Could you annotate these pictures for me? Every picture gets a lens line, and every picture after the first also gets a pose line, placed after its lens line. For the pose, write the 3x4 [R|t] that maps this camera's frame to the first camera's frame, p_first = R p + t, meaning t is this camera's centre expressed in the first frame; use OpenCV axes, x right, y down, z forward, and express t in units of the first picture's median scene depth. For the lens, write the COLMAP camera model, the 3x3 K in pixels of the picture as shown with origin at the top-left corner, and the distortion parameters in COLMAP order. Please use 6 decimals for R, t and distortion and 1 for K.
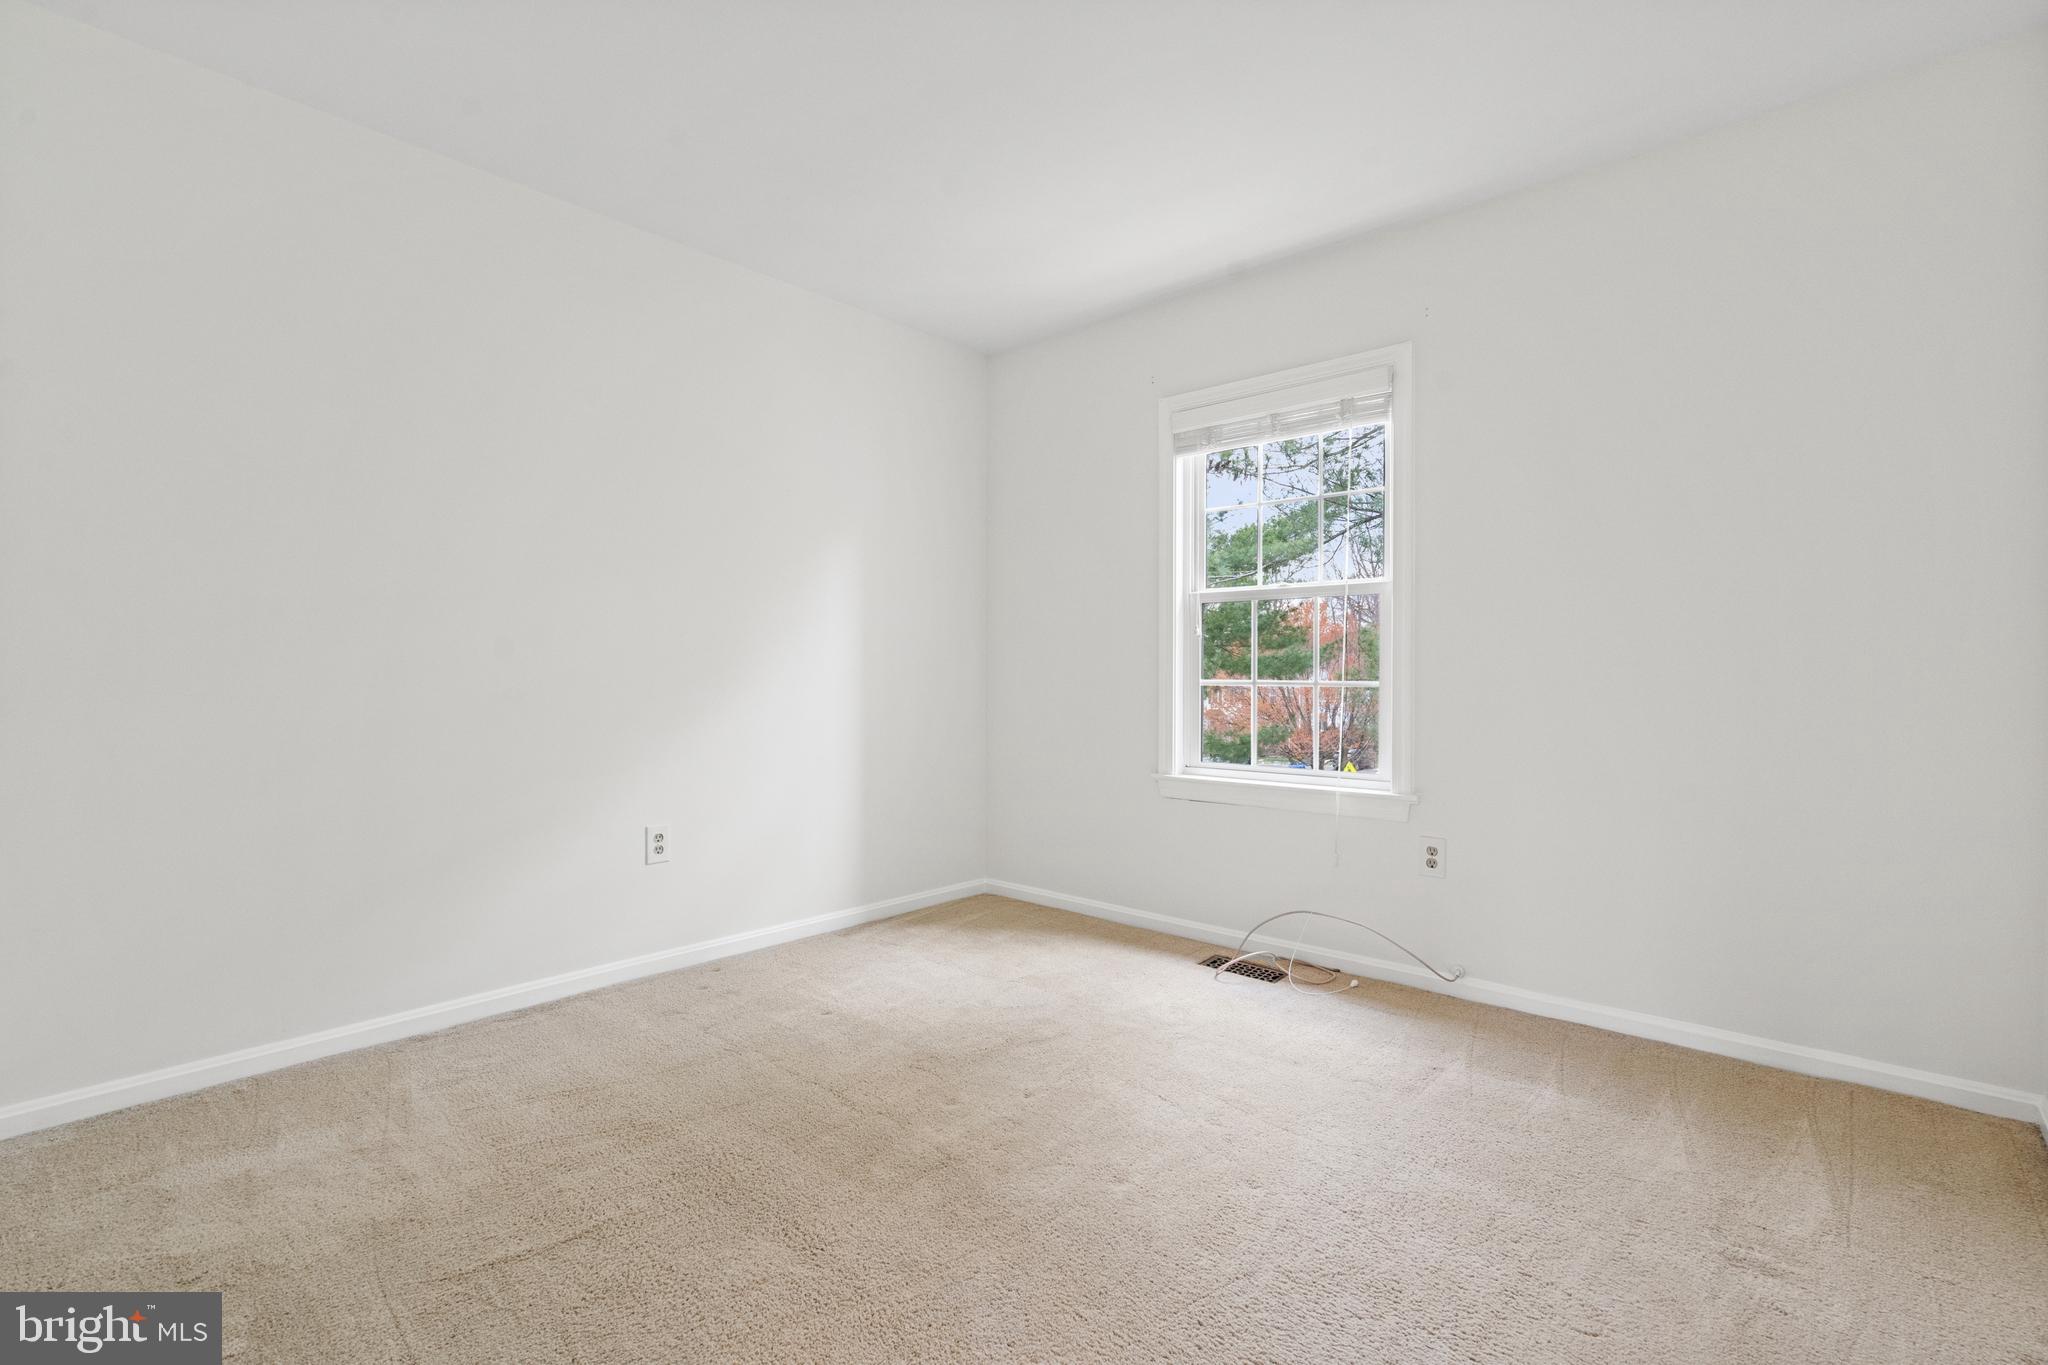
lens RADIAL K [[941.2, 0, 1023.3], [0, 941.2, 674.7], [0, 0, 1]] dist [-0.005250, 0.000401]
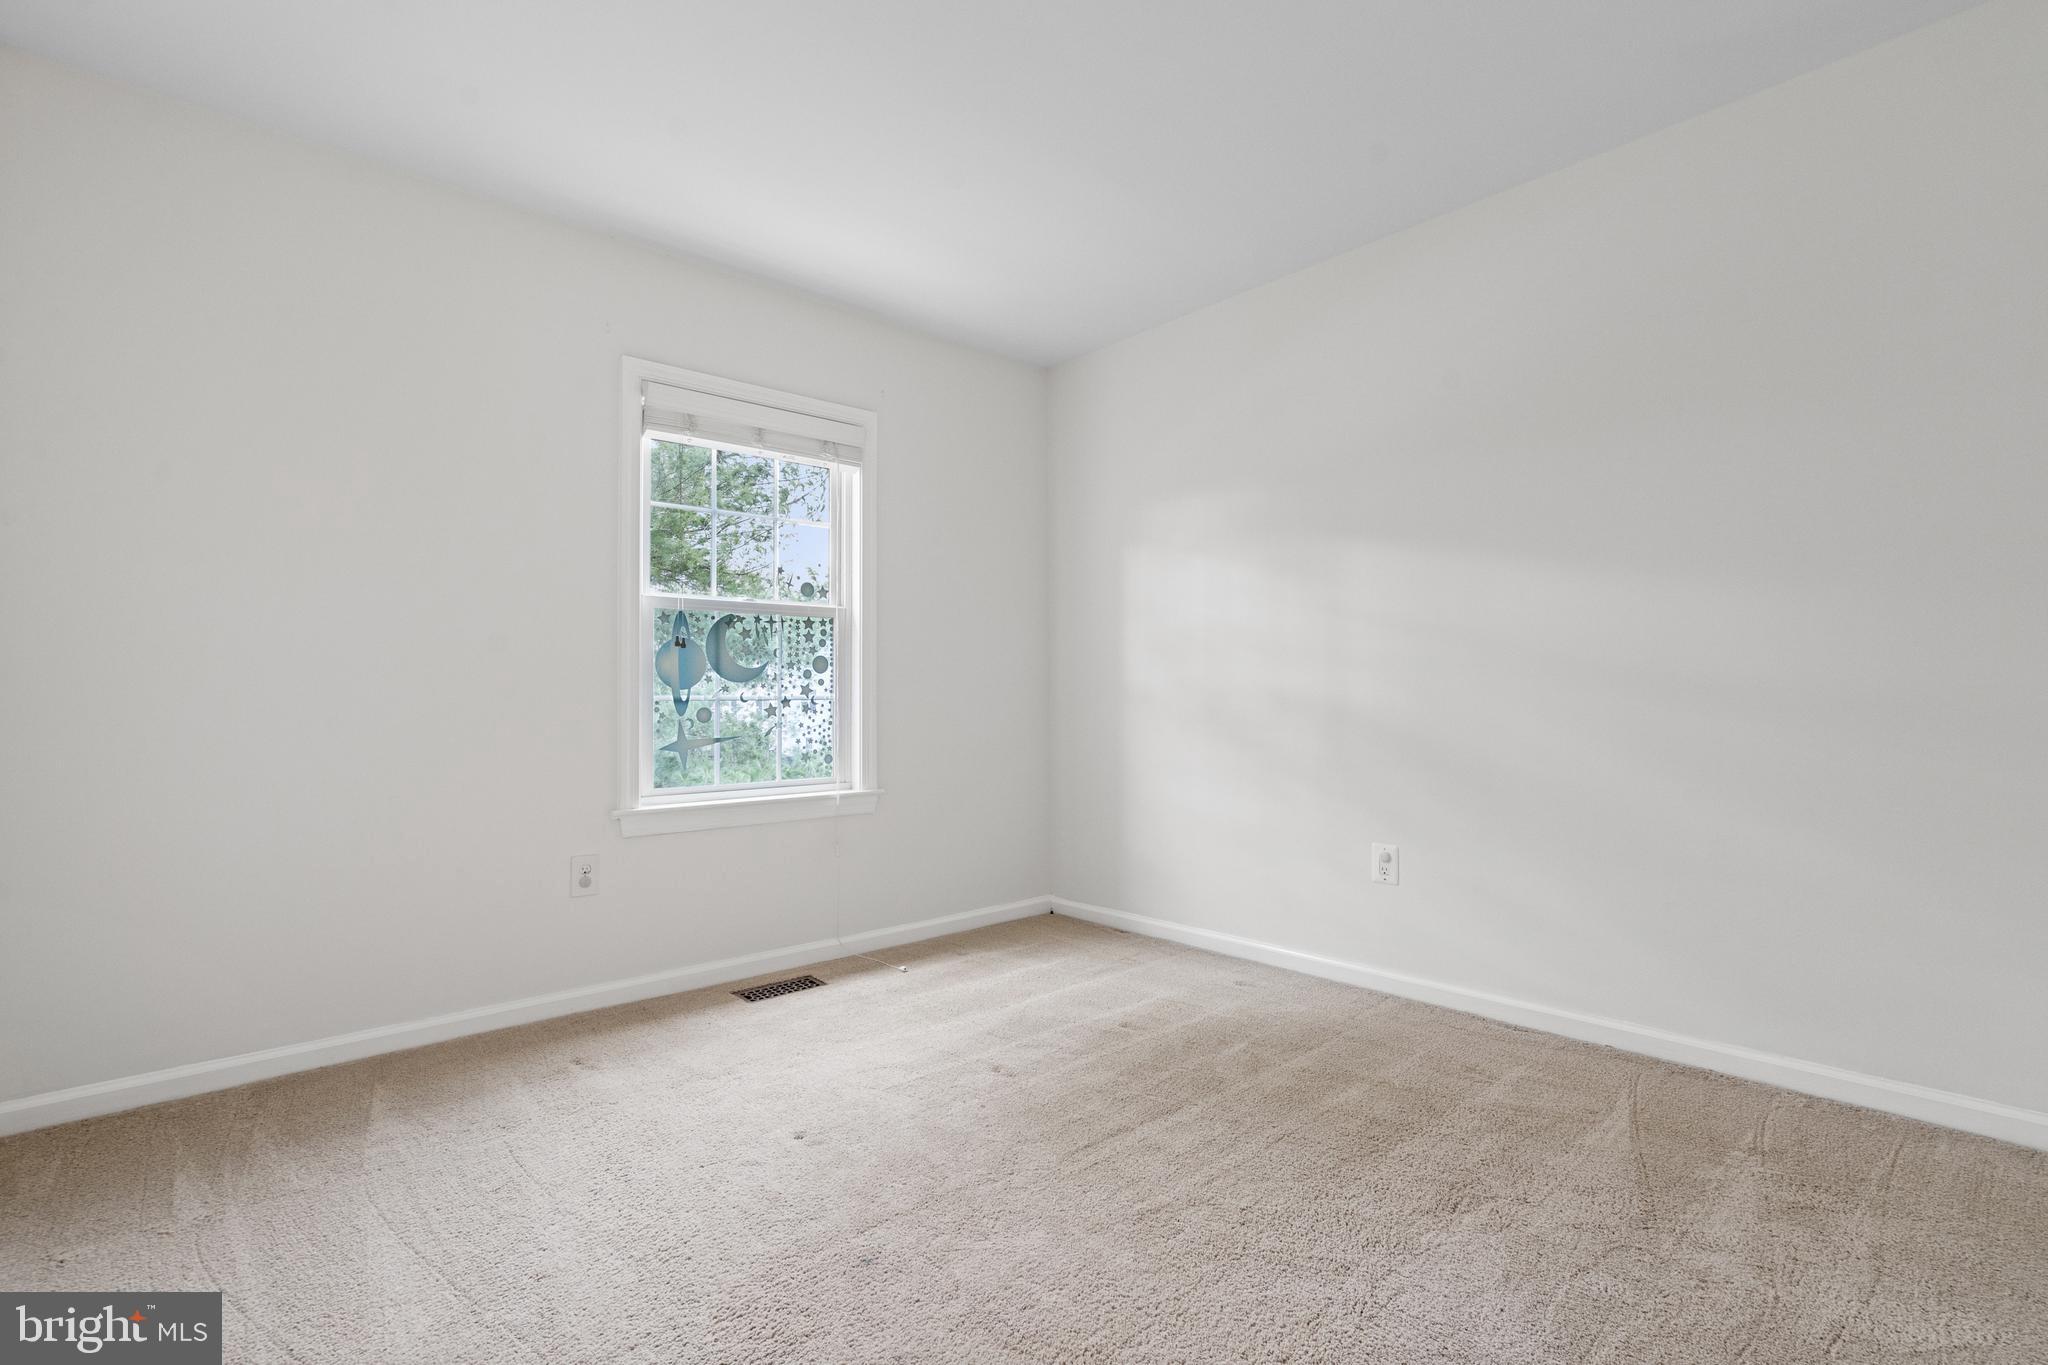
lens RADIAL K [[941.2, 0, 1025.6], [0, 941.2, 688.3], [0, 0, 1]] dist [-0.005250, 0.000401]
pose [[0.153021, -0.001035, 0.988222, -0.652730], [0.005315, 0.999986, 0.000224, 0.000393], [-0.988209, 0.005218, 0.153024, 0.555104]]
